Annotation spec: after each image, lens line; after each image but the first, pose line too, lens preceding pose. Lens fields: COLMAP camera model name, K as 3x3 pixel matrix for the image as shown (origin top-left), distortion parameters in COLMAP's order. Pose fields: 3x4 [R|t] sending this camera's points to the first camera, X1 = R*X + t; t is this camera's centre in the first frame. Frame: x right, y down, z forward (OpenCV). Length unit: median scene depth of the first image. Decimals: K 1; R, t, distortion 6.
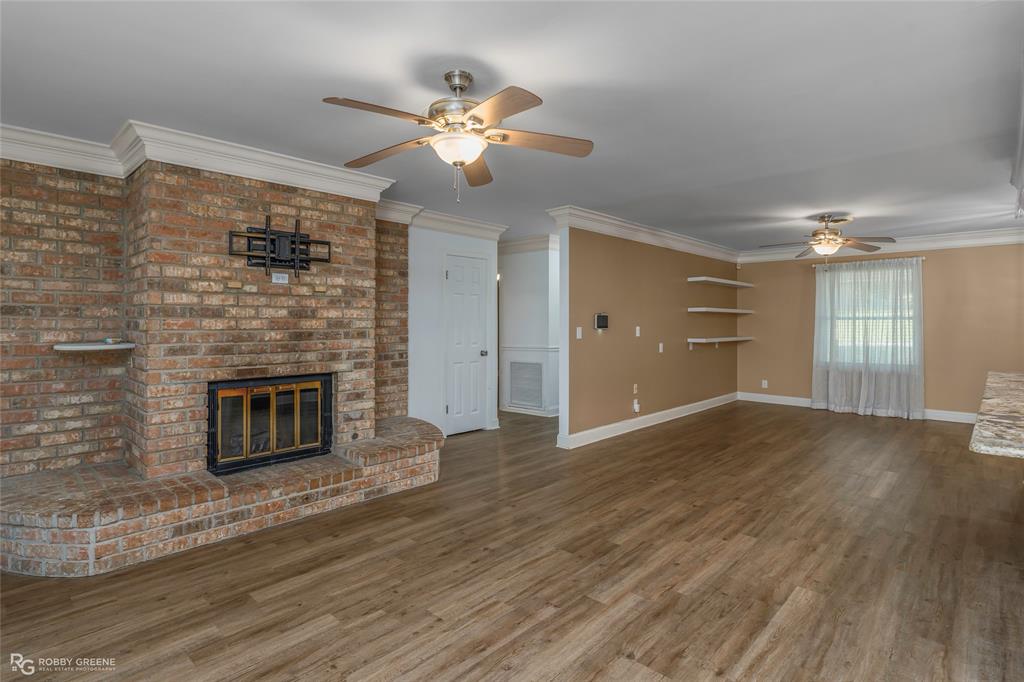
lens RADIAL K [[516.7, 0, 511.9], [0, 516.7, 319.8], [0, 0, 1]] dist [-0.008389, 0.002365]
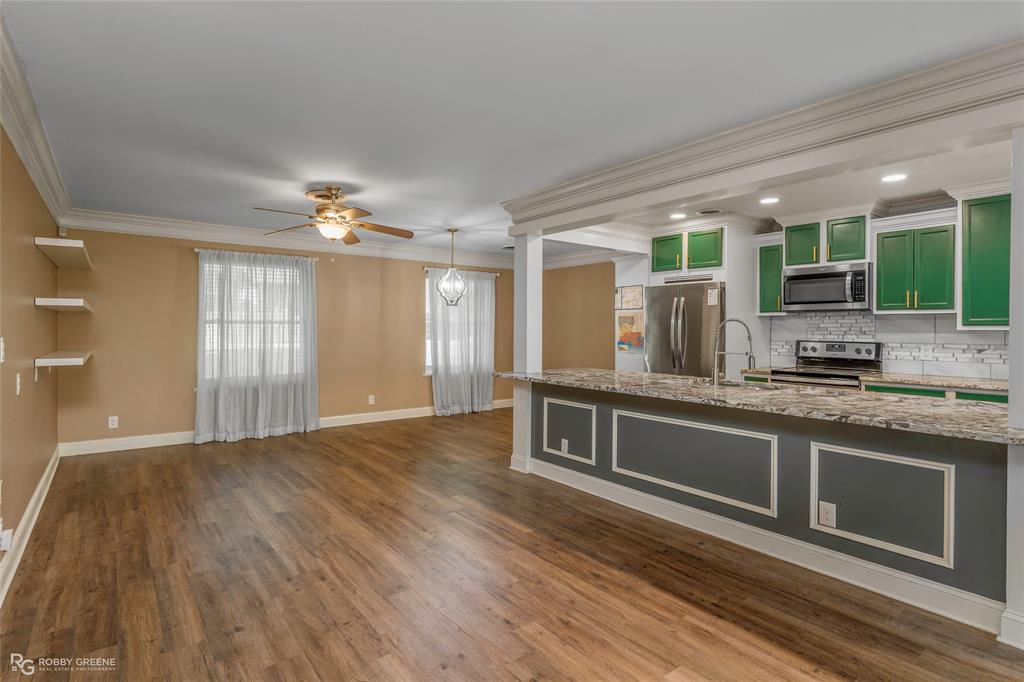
lens RADIAL K [[516.7, 0, 513.7], [0, 516.7, 330.2], [0, 0, 1]] dist [-0.008389, 0.002365]
pose [[0.149457, -0.005238, 0.988754, -0.084611], [-0.008757, 0.999940, 0.006621, 0.001119], [-0.988729, -0.009648, 0.149402, 0.496963]]
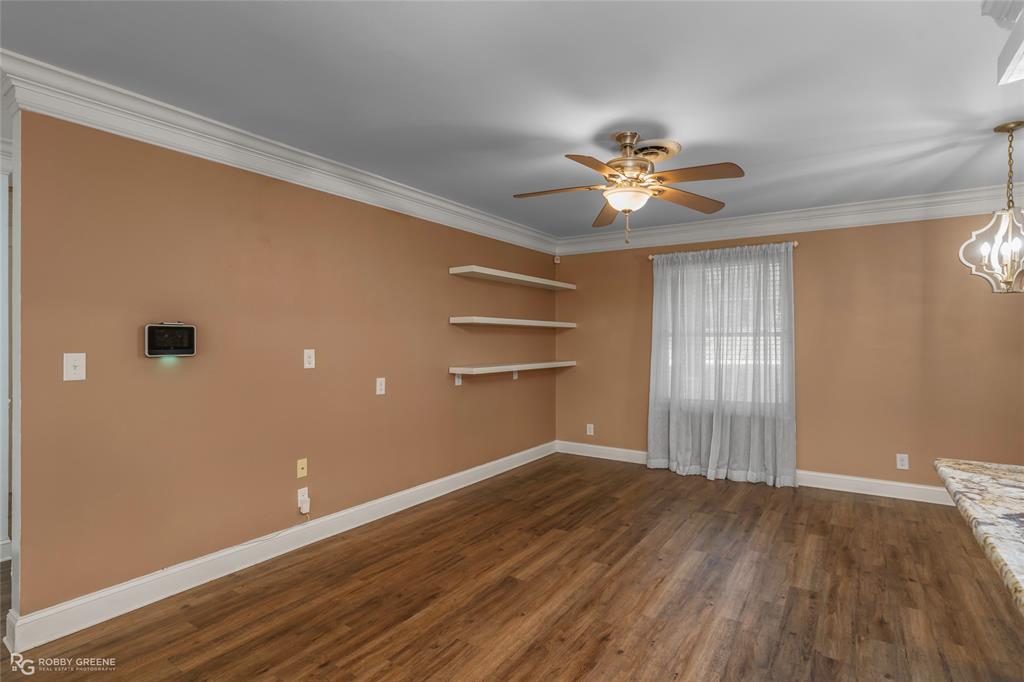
lens RADIAL K [[516.7, 0, 513.8], [0, 516.7, 338.2], [0, 0, 1]] dist [-0.008389, 0.002365]
pose [[0.984564, -0.000590, 0.175023, 0.324494], [0.000503, 1.000000, 0.000542, 0.001765], [-0.175023, -0.000446, 0.984564, 0.406002]]
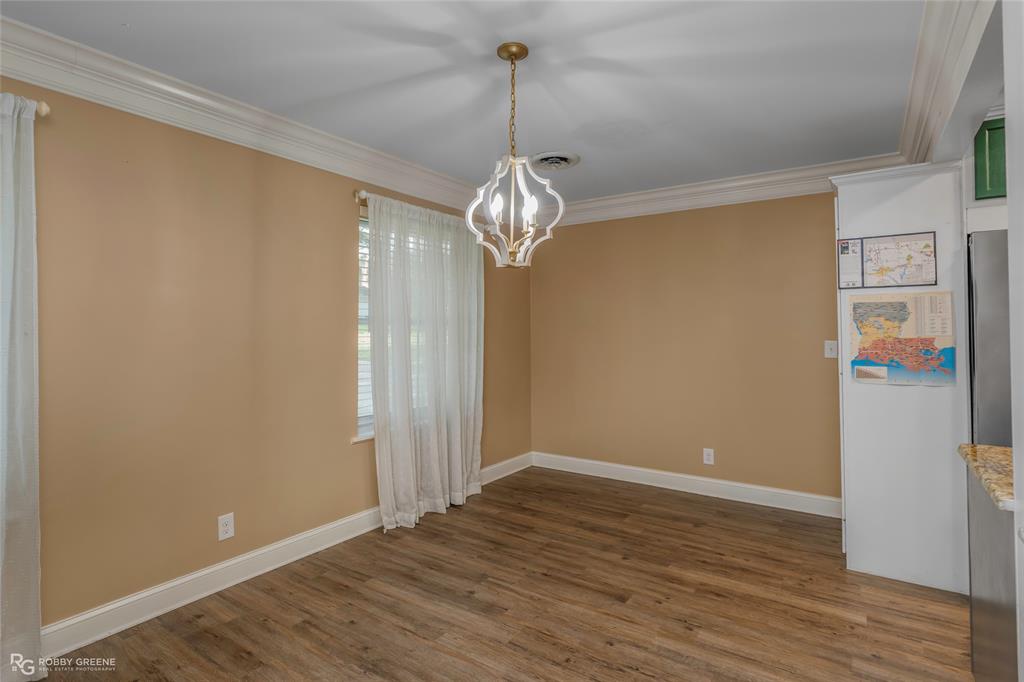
lens RADIAL K [[516.7, 0, 513.7], [0, 516.7, 315.2], [0, 0, 1]] dist [-0.008389, 0.002365]
pose [[-0.154455, 0.023361, 0.987724, 0.475031], [-0.005350, 0.999686, -0.024481, 0.002304], [-0.987985, -0.009065, -0.154282, 0.778247]]
